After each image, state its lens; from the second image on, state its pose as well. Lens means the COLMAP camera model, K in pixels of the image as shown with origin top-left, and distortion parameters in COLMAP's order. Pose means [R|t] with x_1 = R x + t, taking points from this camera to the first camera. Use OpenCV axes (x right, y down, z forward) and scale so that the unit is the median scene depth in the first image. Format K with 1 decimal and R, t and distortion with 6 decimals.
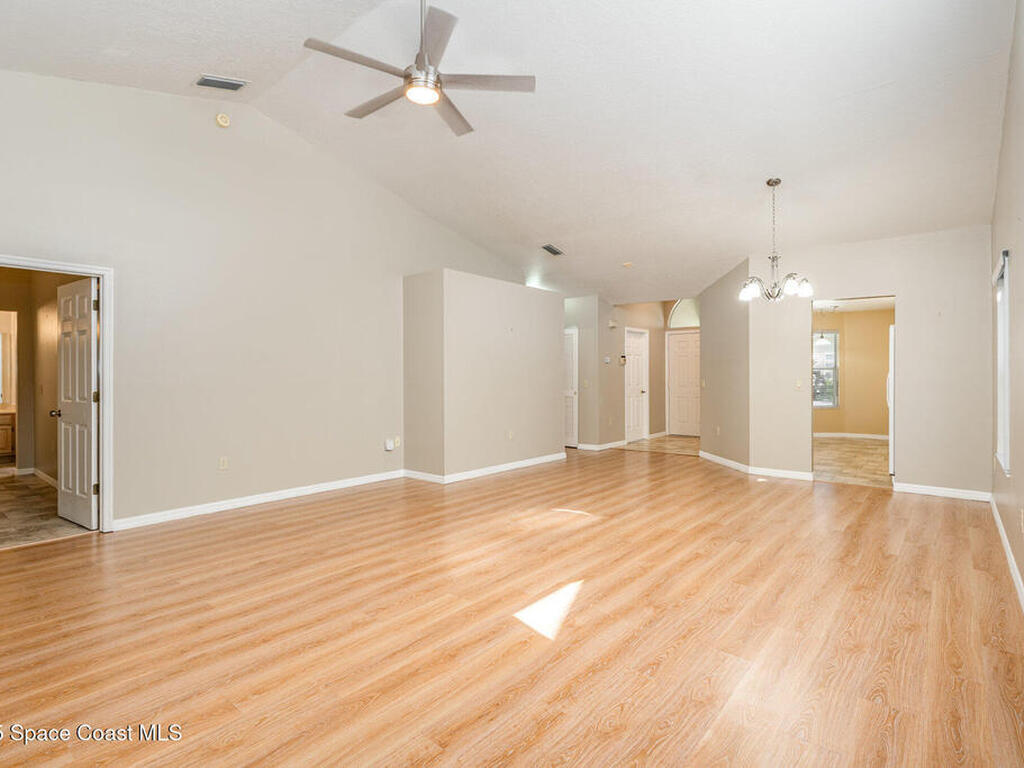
lens RADIAL K [[527.3, 0, 509.7], [0, 527.3, 377.9], [0, 0, 1]] dist [-0.000016, -0.001680]
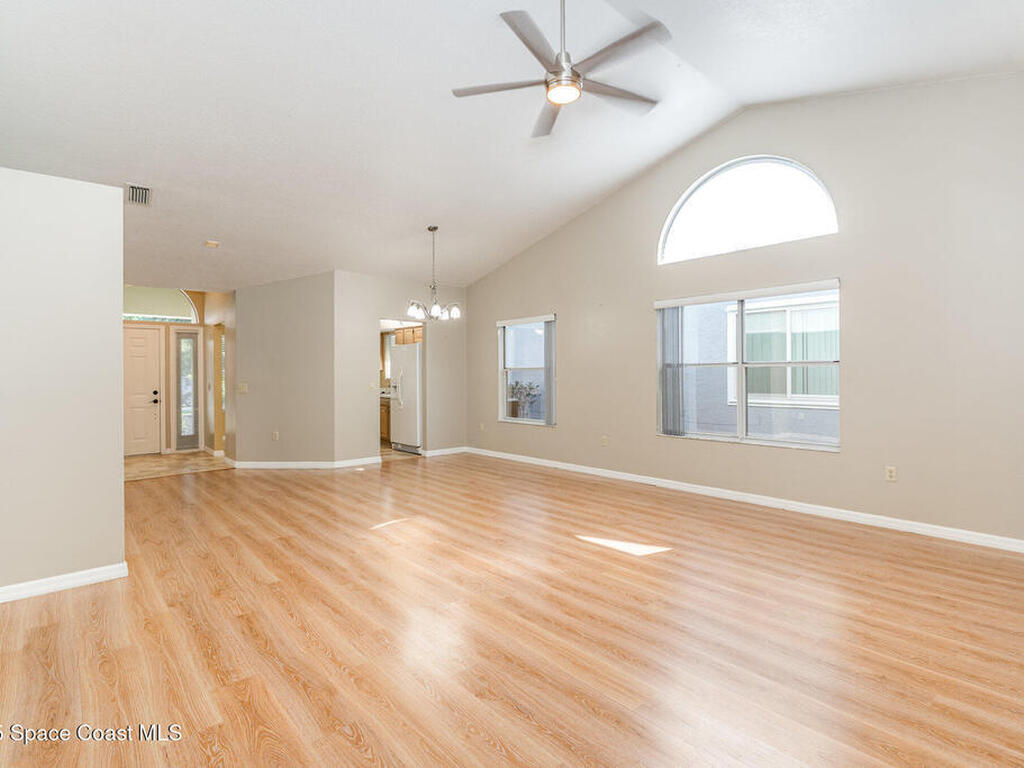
lens RADIAL K [[527.3, 0, 512.8], [0, 527.3, 380.7], [0, 0, 1]] dist [-0.000016, -0.001680]
pose [[0.133850, -0.012861, 0.990918, -1.087000], [0.014402, 0.999835, 0.011031, -0.011688], [-0.990897, 0.012795, 0.134013, 0.905976]]
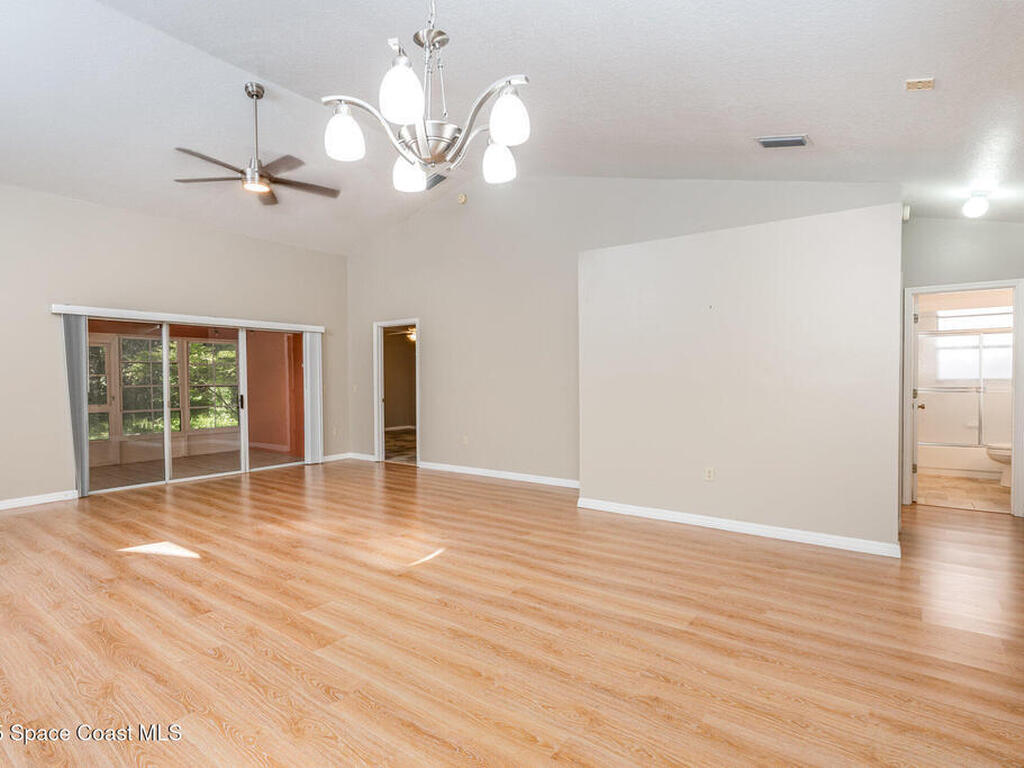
lens RADIAL K [[527.3, 0, 509.9], [0, 527.3, 382.4], [0, 0, 1]] dist [-0.000016, -0.001680]
pose [[0.061383, 0.008594, -0.998077, 1.209537], [0.003172, 0.999956, 0.008806, 0.000331], [0.998109, -0.003707, 0.061353, 1.480646]]
